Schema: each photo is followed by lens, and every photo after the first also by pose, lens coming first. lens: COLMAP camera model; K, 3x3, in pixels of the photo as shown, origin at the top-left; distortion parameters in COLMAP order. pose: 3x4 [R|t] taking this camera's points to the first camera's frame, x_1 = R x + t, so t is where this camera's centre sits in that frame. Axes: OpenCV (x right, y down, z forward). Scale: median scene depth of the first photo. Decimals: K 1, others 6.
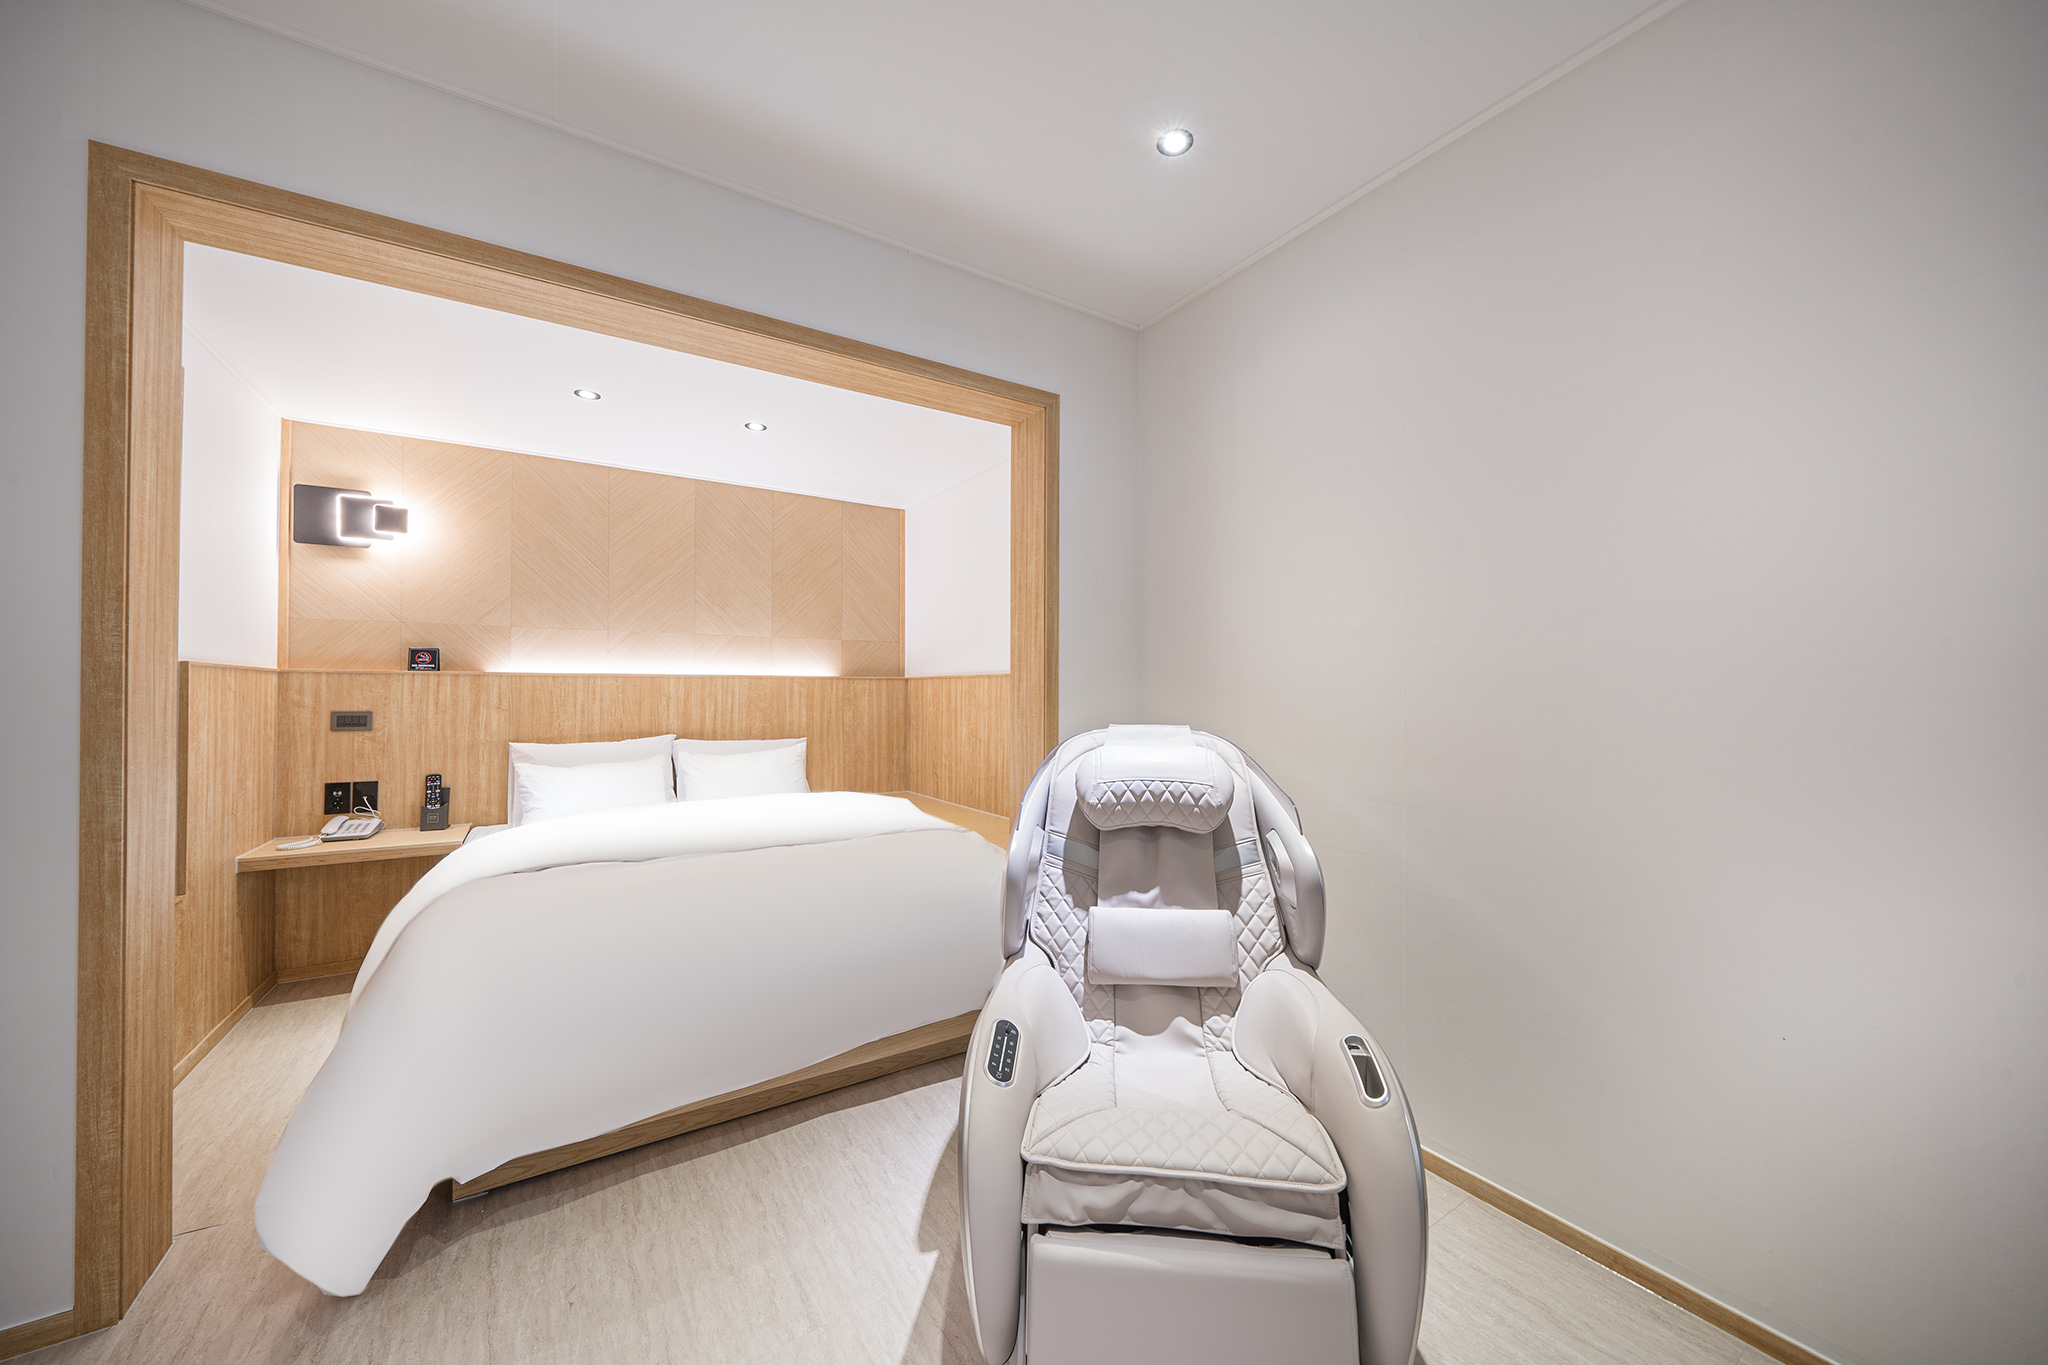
lens RADIAL K [[741.9, 0, 1025.3], [0, 741.9, 683.1], [0, 0, 1]] dist [-0.001037, 0.000207]
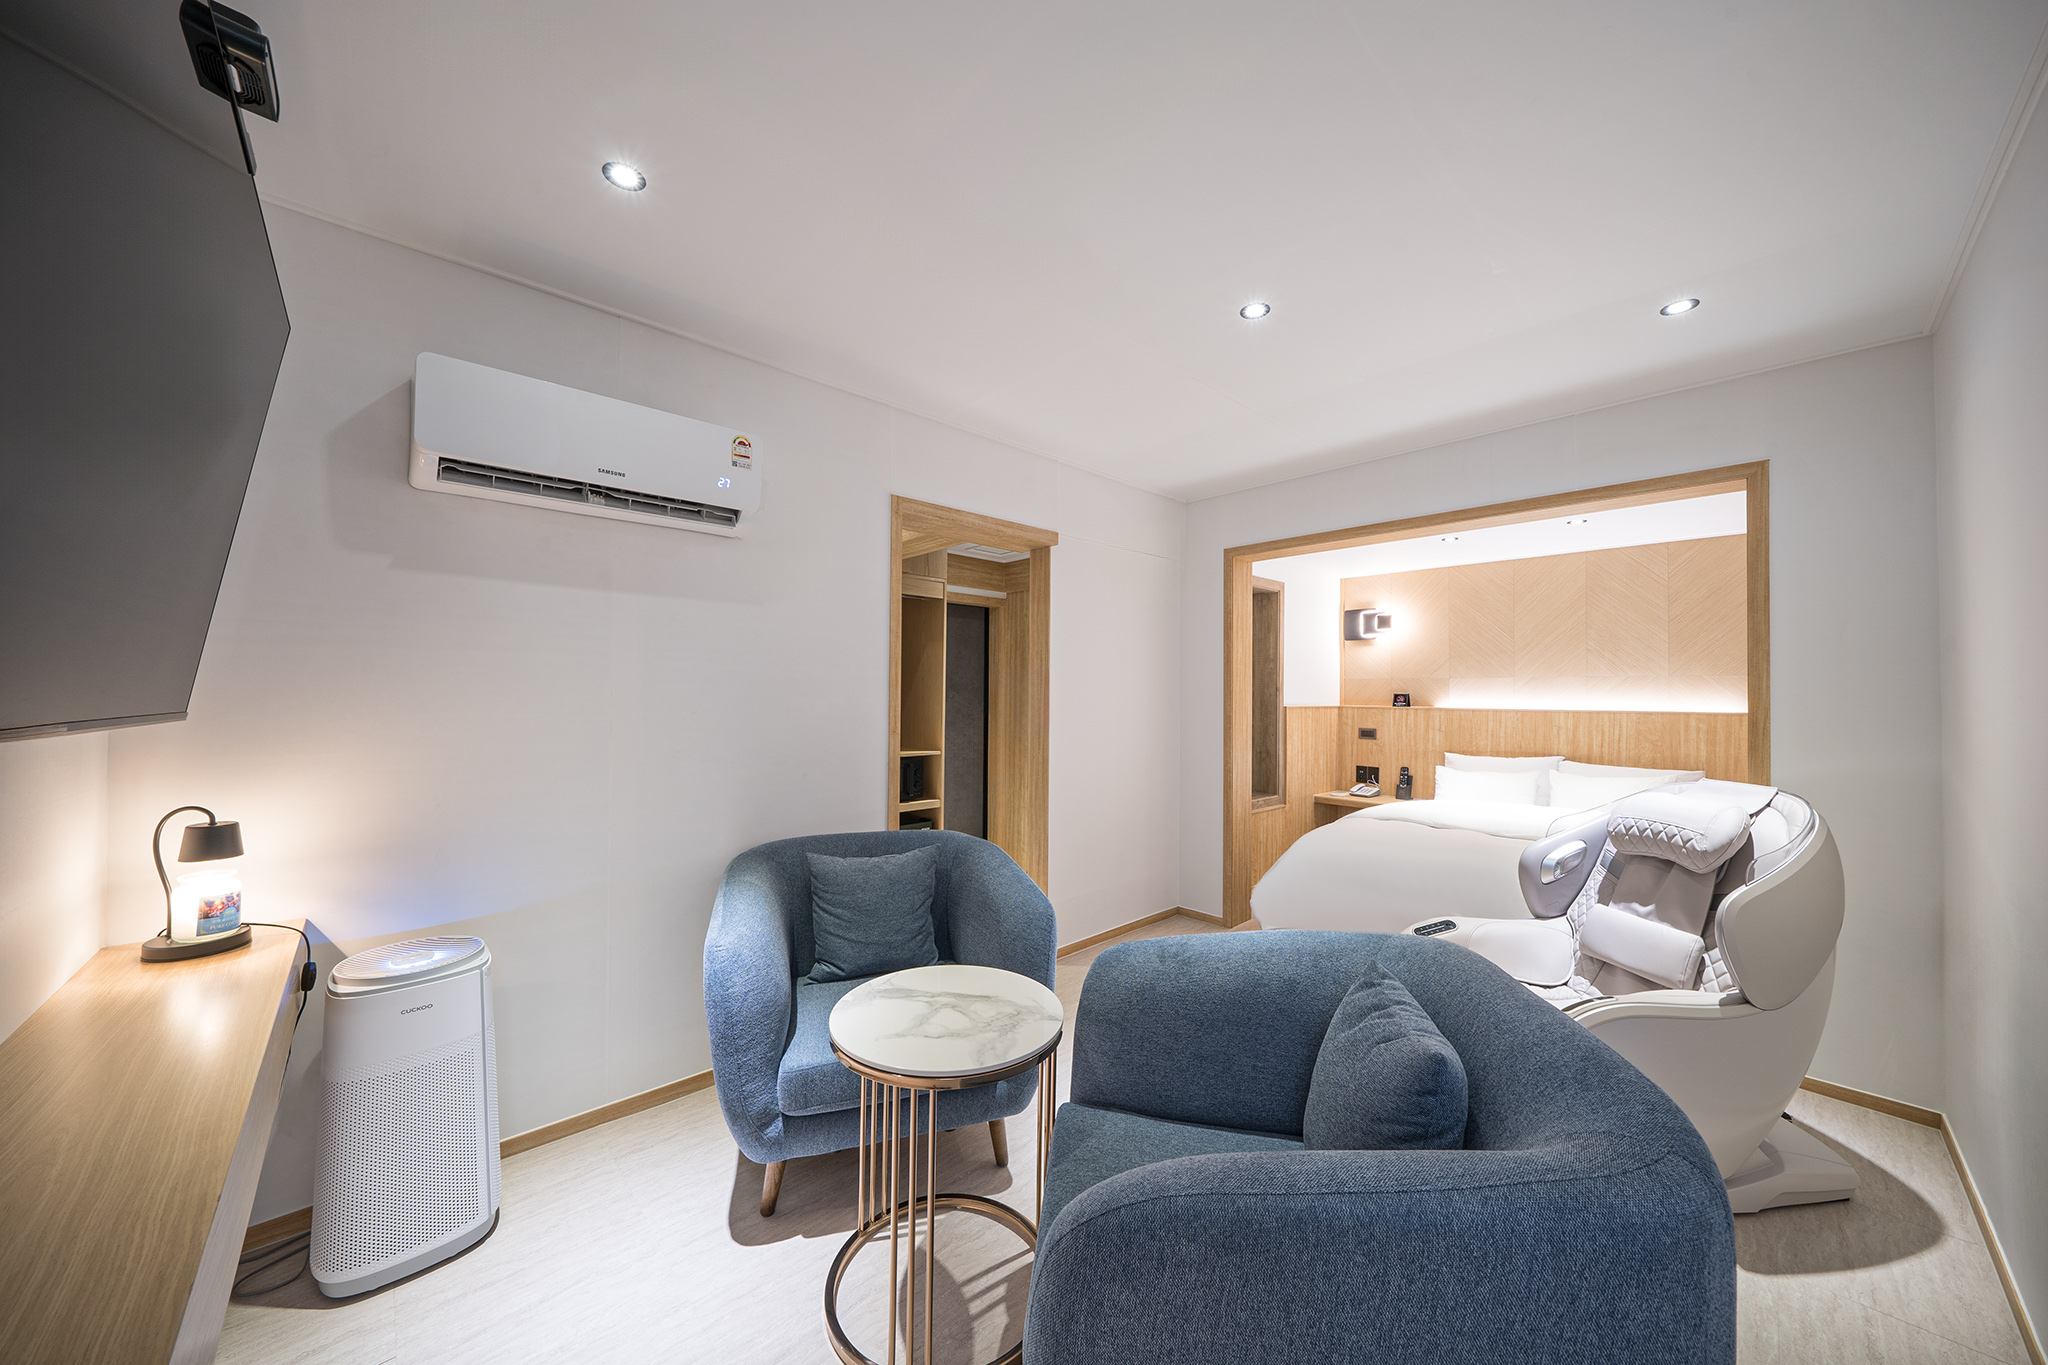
lens RADIAL K [[698.2, 0, 1028.5], [0, 698.2, 681.6], [0, 0, 1]] dist [0.000792, 0.000609]
pose [[0.186909, -0.017329, -0.982224, 0.605270], [0.004562, 0.999849, -0.016772, -0.049753], [0.982367, -0.001346, 0.186960, -0.150744]]
